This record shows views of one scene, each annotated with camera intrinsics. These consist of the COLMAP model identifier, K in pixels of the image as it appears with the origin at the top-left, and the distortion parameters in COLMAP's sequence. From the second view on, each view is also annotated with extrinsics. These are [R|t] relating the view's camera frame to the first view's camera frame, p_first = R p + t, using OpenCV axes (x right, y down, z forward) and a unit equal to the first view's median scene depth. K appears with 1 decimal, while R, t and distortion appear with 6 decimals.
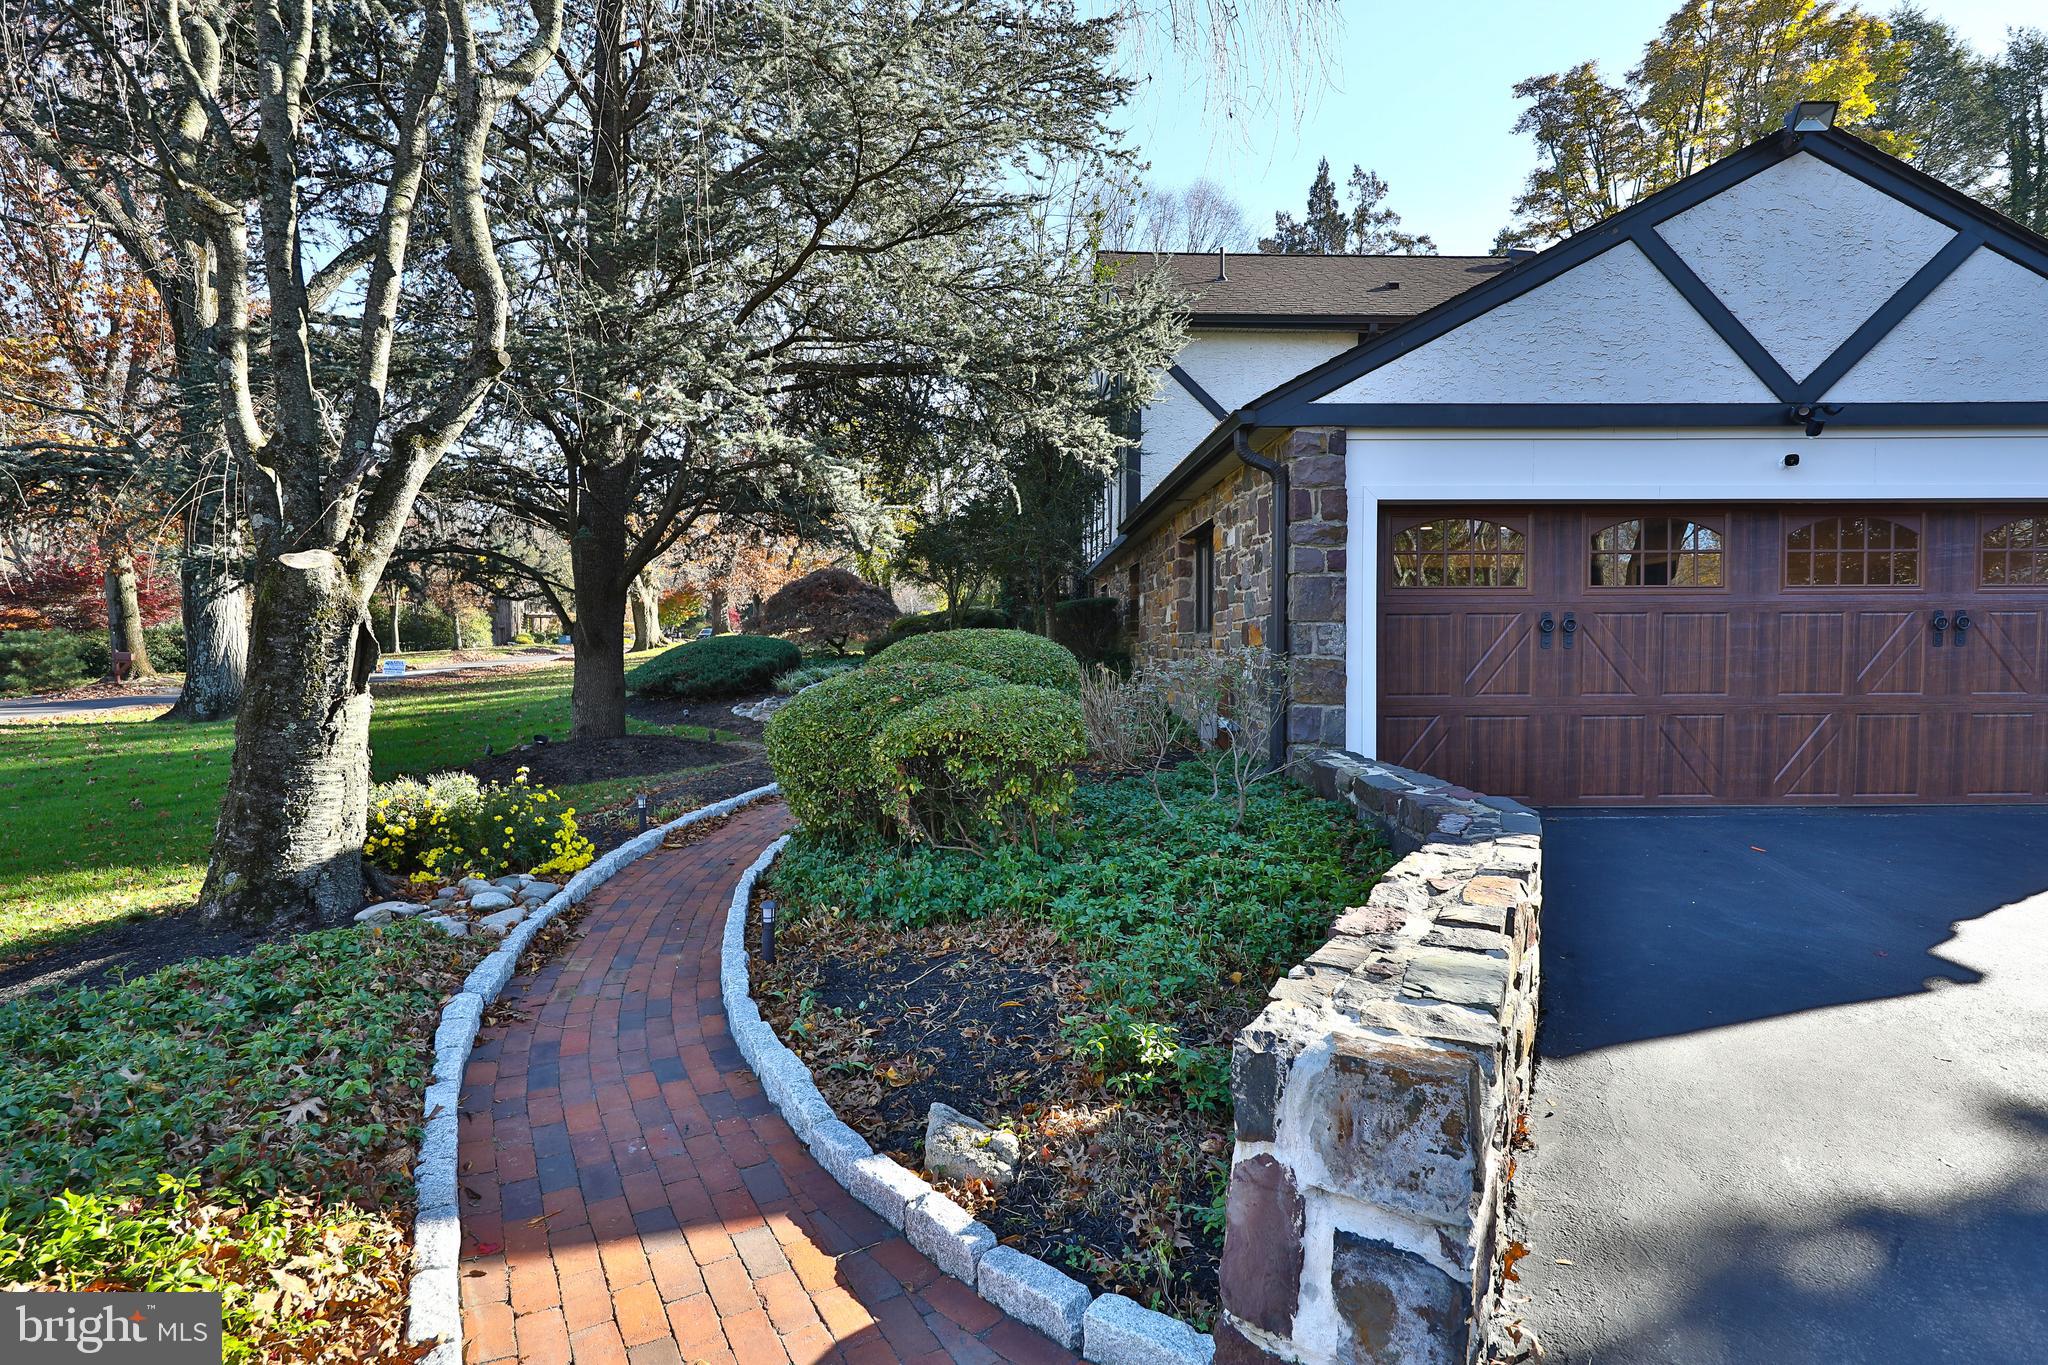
lens RADIAL K [[1058.7, 0, 1023.3], [0, 1058.7, 689.4], [0, 0, 1]] dist [0.019366, -0.002498]
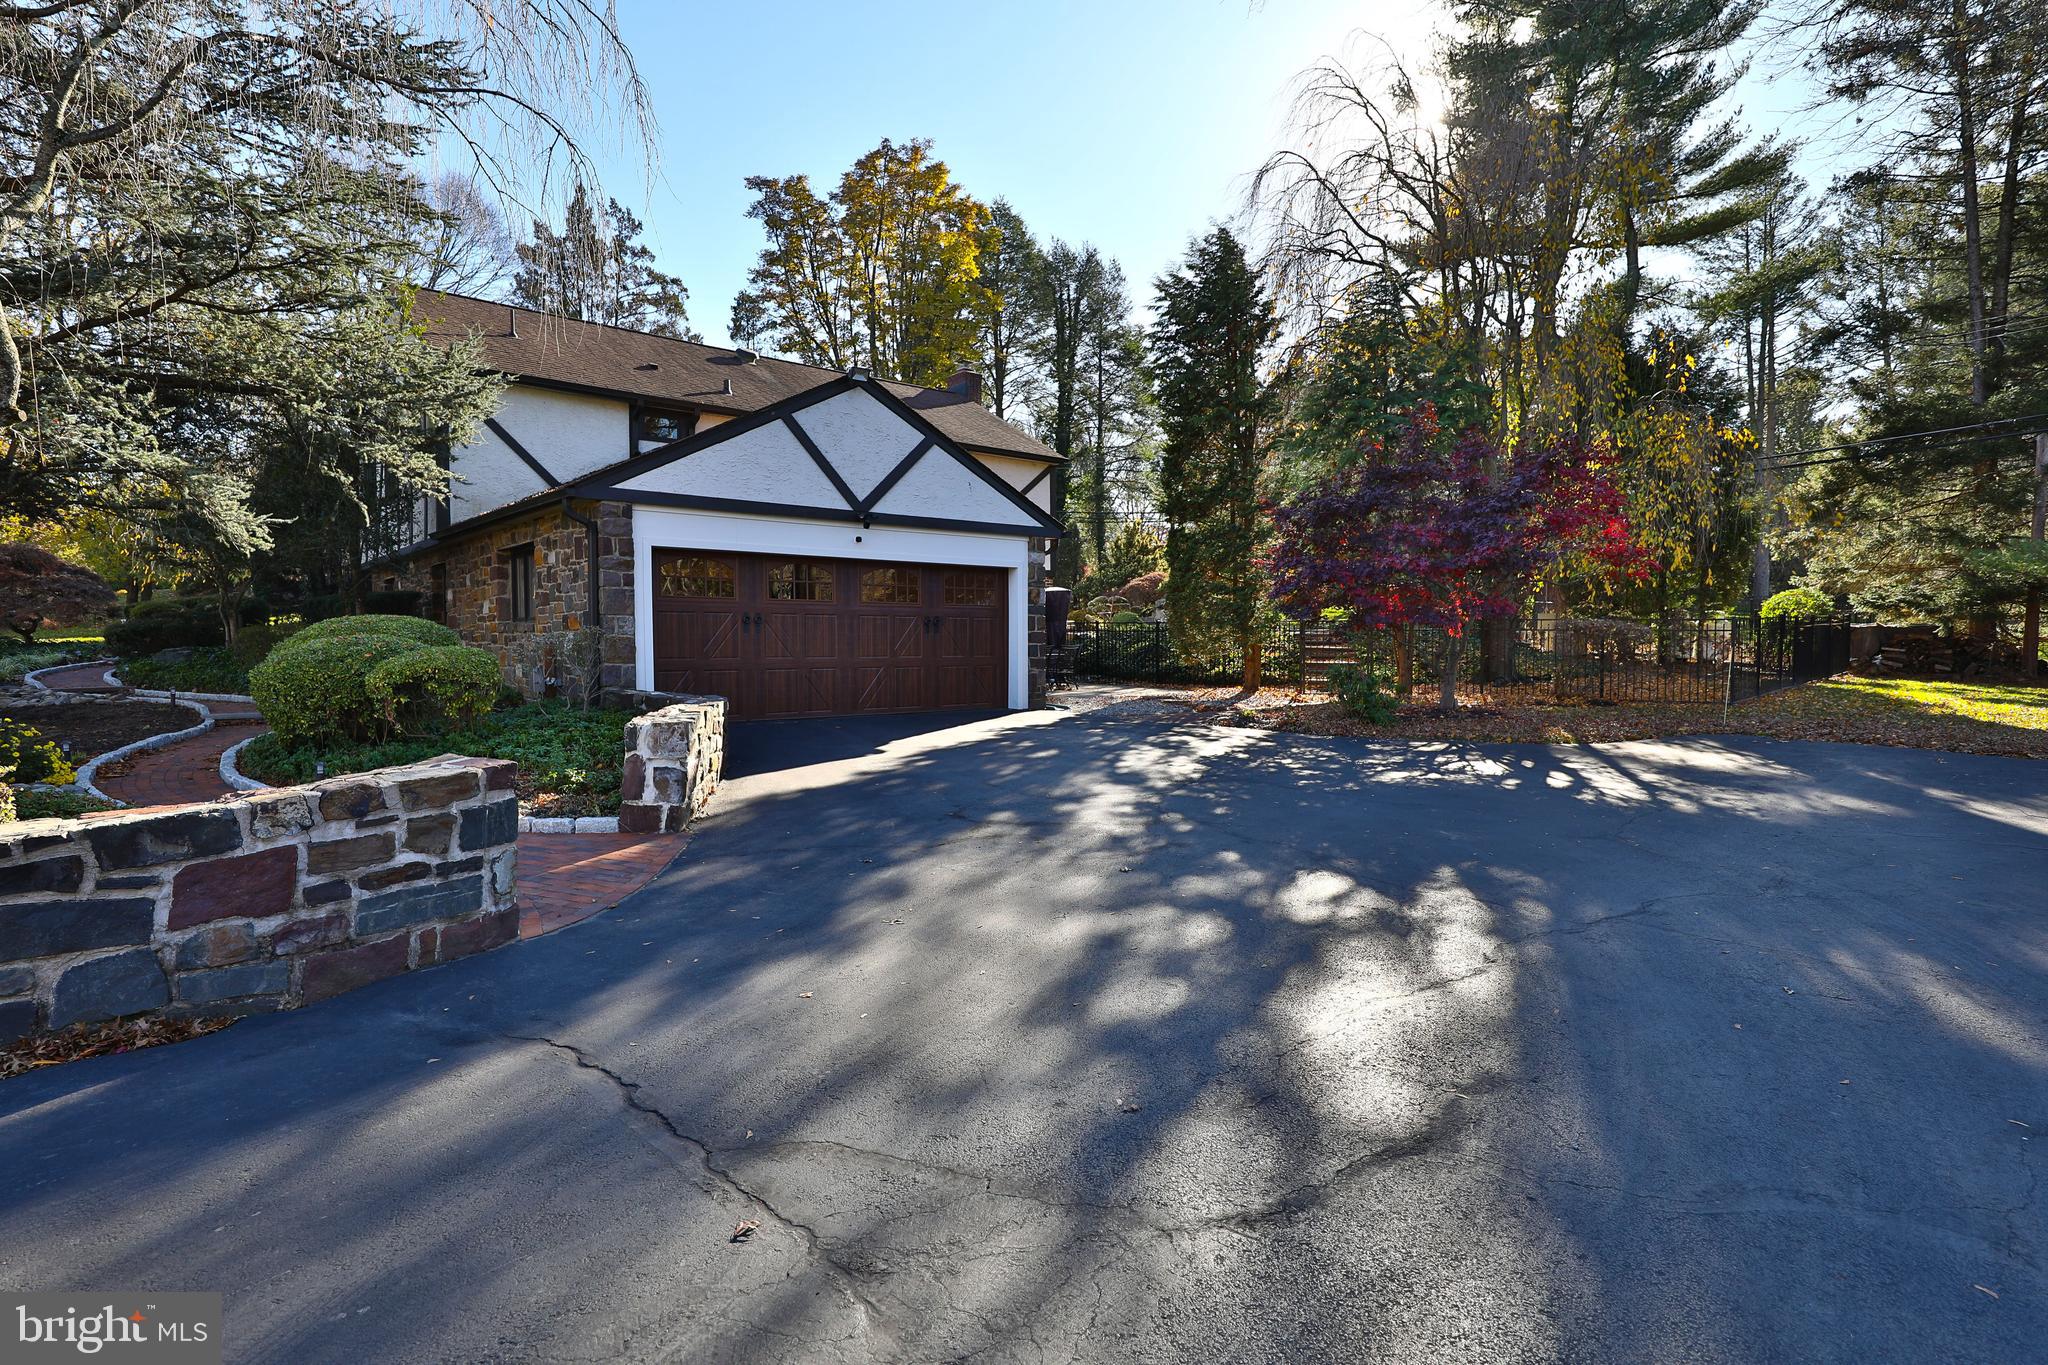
lens RADIAL K [[989.3, 0, 1026.3], [0, 989.3, 686.5], [0, 0, 1]] dist [0.003725, 0.000186]
pose [[0.771685, -0.025315, 0.635501, -0.148497], [0.022279, 0.999670, 0.012768, 0.029503], [-0.635615, 0.004305, 0.771995, -0.416824]]
